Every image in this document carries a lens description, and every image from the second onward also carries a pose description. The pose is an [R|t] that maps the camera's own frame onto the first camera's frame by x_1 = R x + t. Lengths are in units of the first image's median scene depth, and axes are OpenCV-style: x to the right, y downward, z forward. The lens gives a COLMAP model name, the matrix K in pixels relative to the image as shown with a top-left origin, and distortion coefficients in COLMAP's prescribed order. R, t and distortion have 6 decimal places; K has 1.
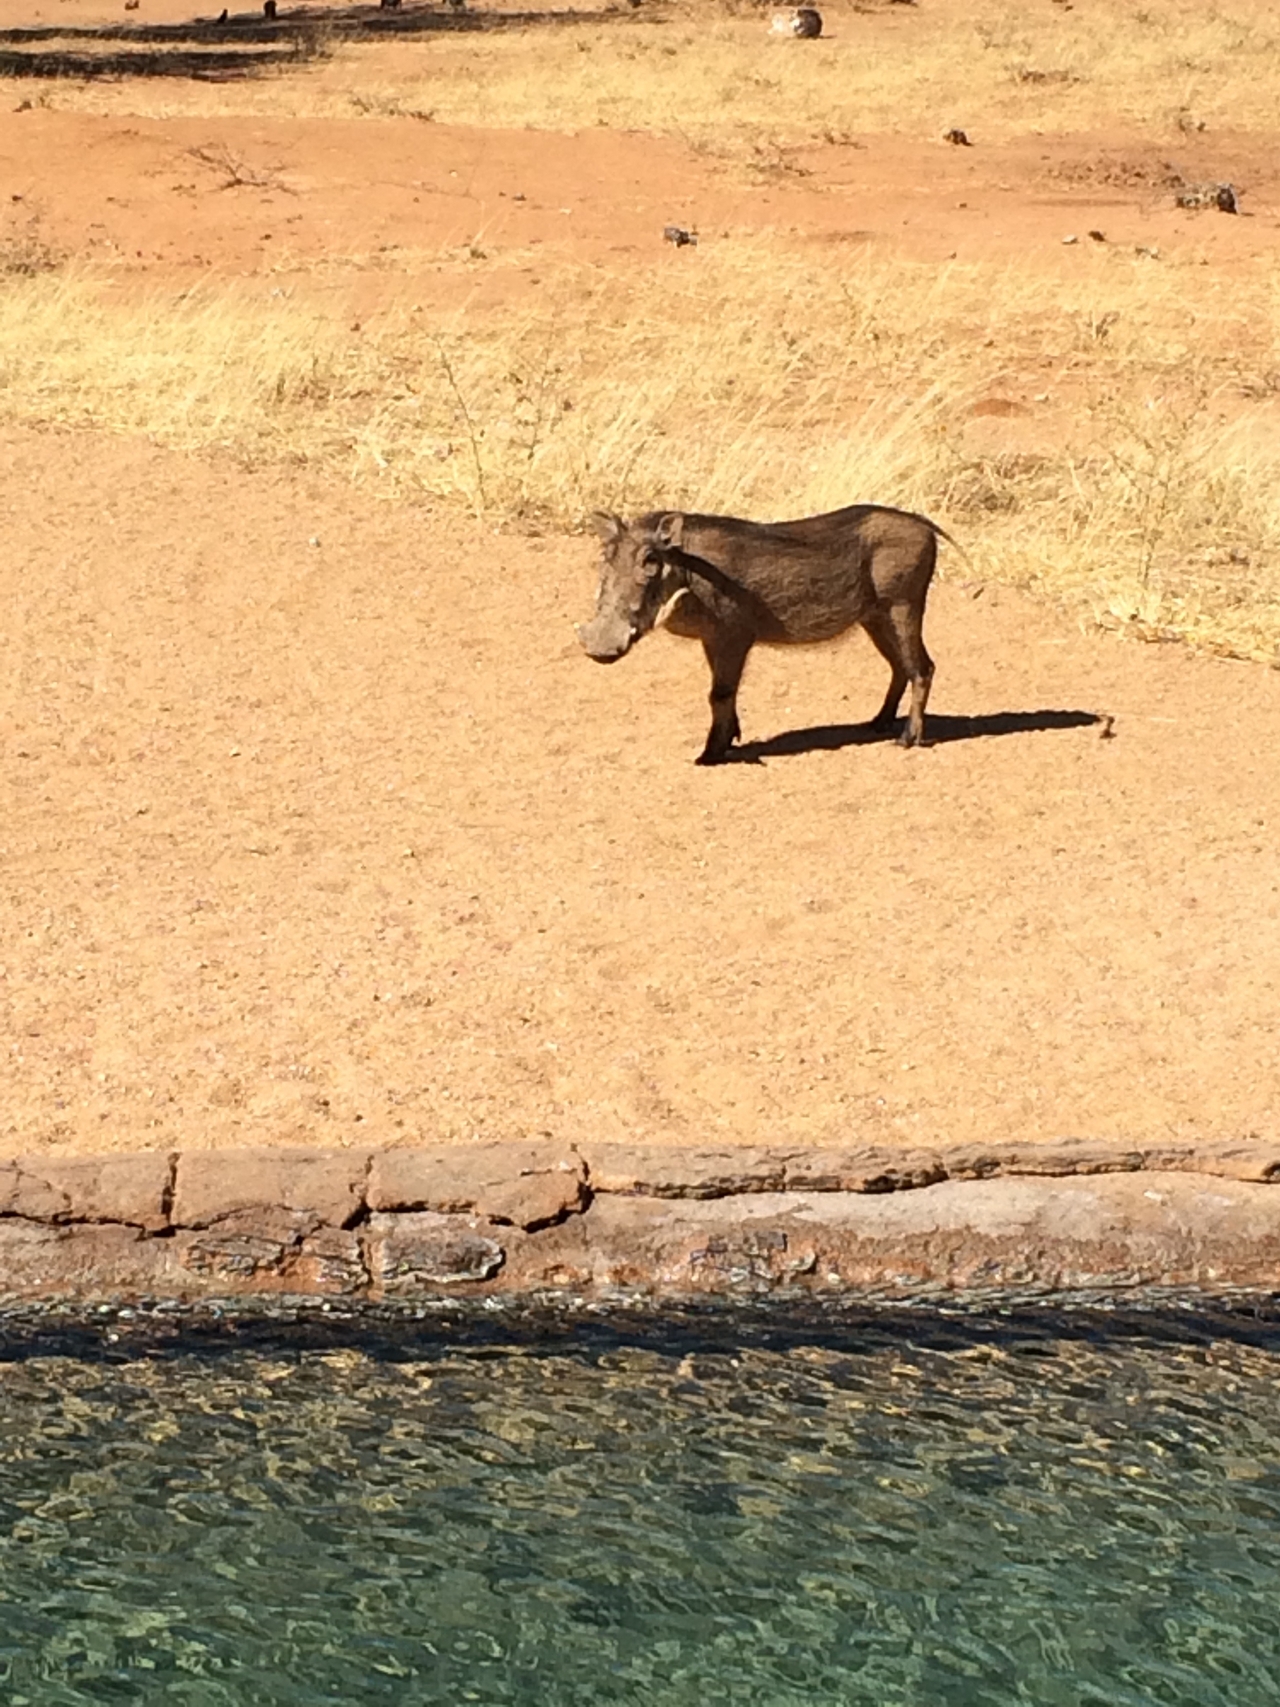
lens RADIAL K [[4675.4, 0, 645.5], [0, 4675.4, 856.1], [0, 0, 1]] dist [0.055532, 0.000000]
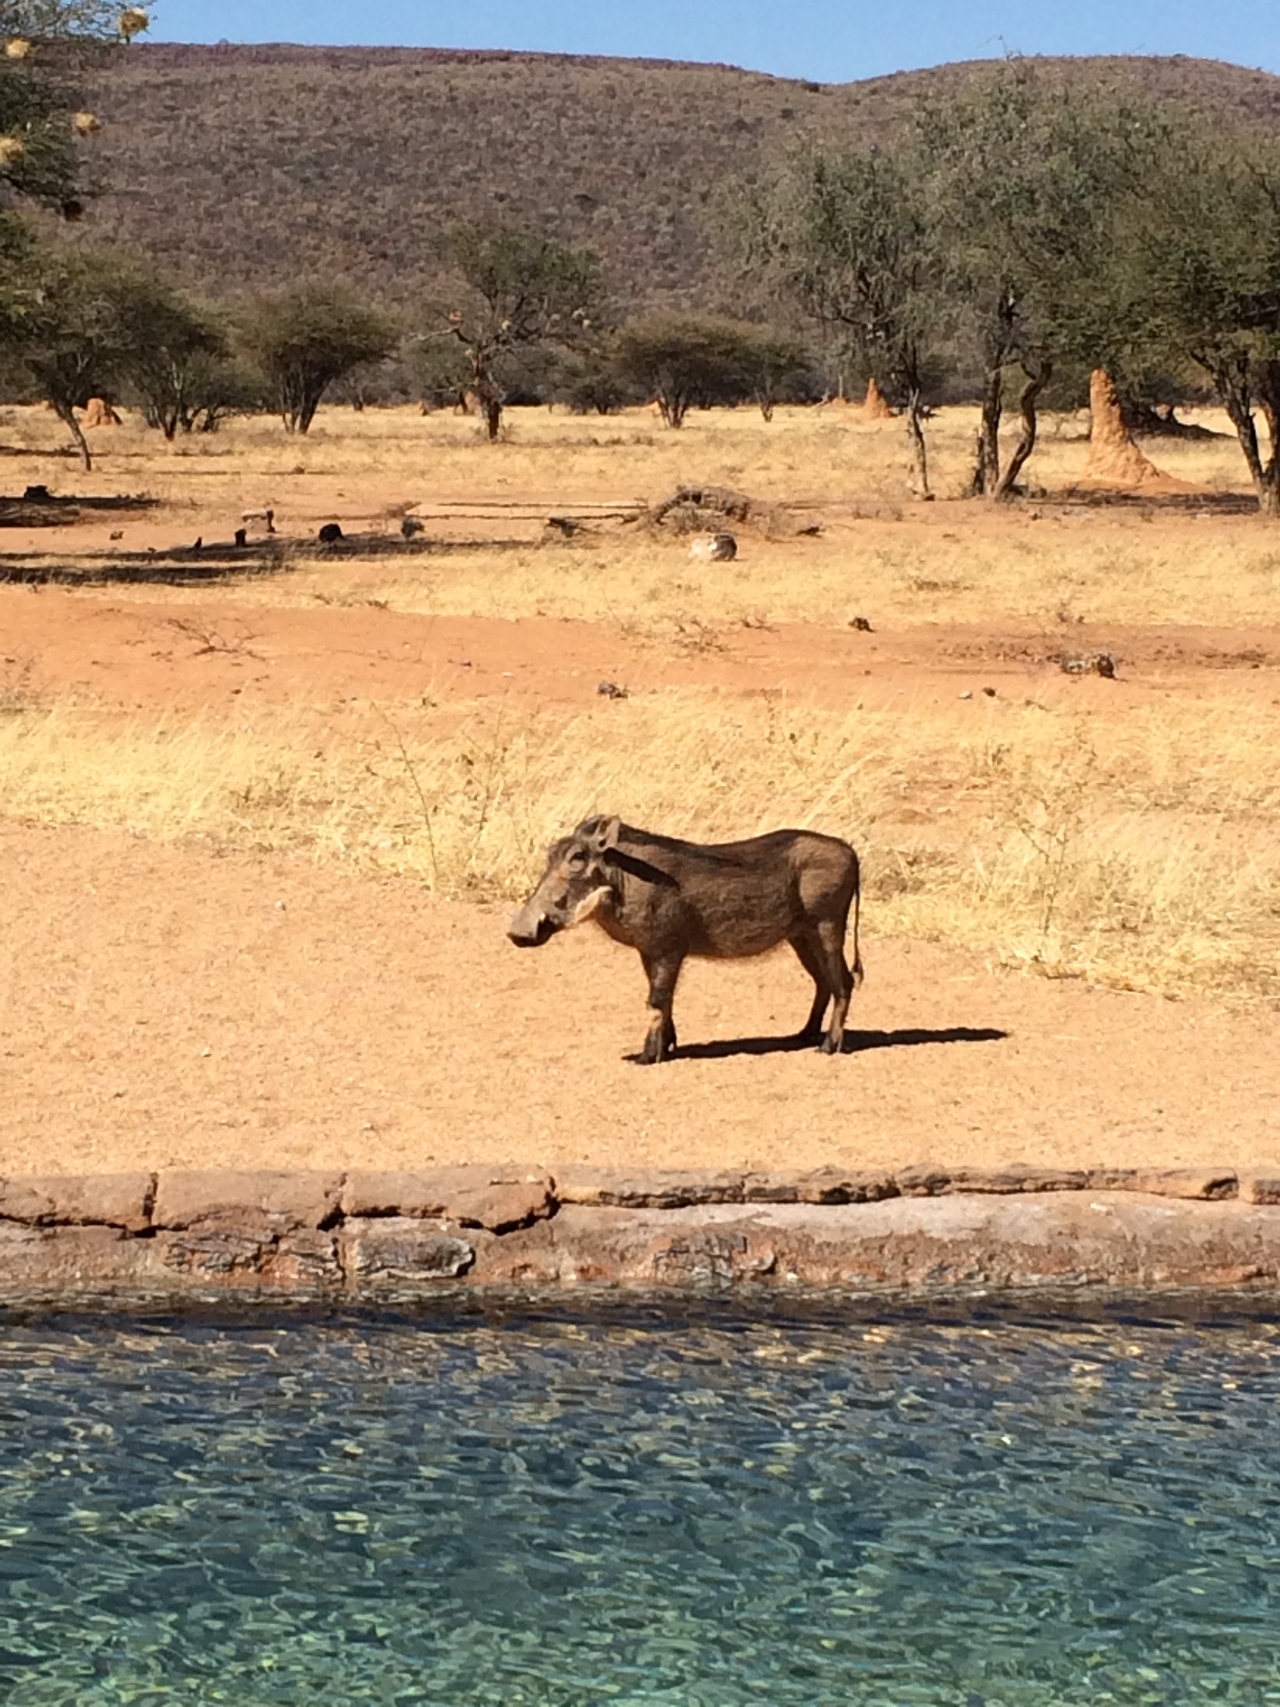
lens RADIAL K [[4250.3, 0, 633.6], [0, 4250.3, 850.8], [0, 0, 1]] dist [0.054939, 0.000000]
pose [[0.999893, 0.004509, 0.013911, -0.003171], [-0.002929, 0.993751, -0.111577, 0.038268], [-0.014327, 0.111524, 0.993658, 0.020524]]
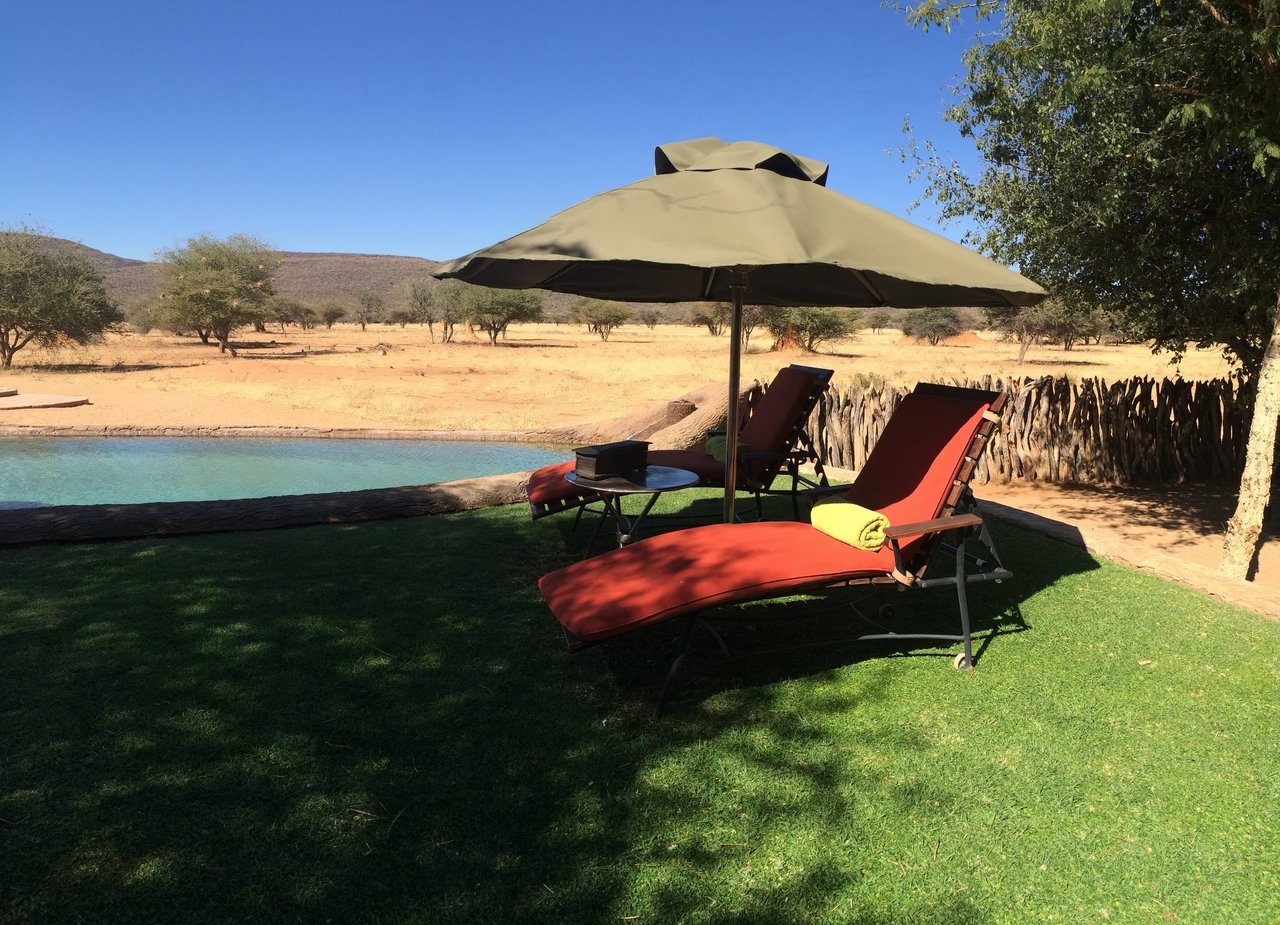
lens RADIAL K [[1112.1, 0, 640.9], [0, 1112.1, 461.9], [0, 0, 1]] dist [0.000864, 0.000030]
pose [[0.993851, -0.003981, 0.110652, 0.286878], [0.011652, 0.997565, -0.068764, 0.141571], [-0.110108, 0.069631, 0.991478, -0.738973]]
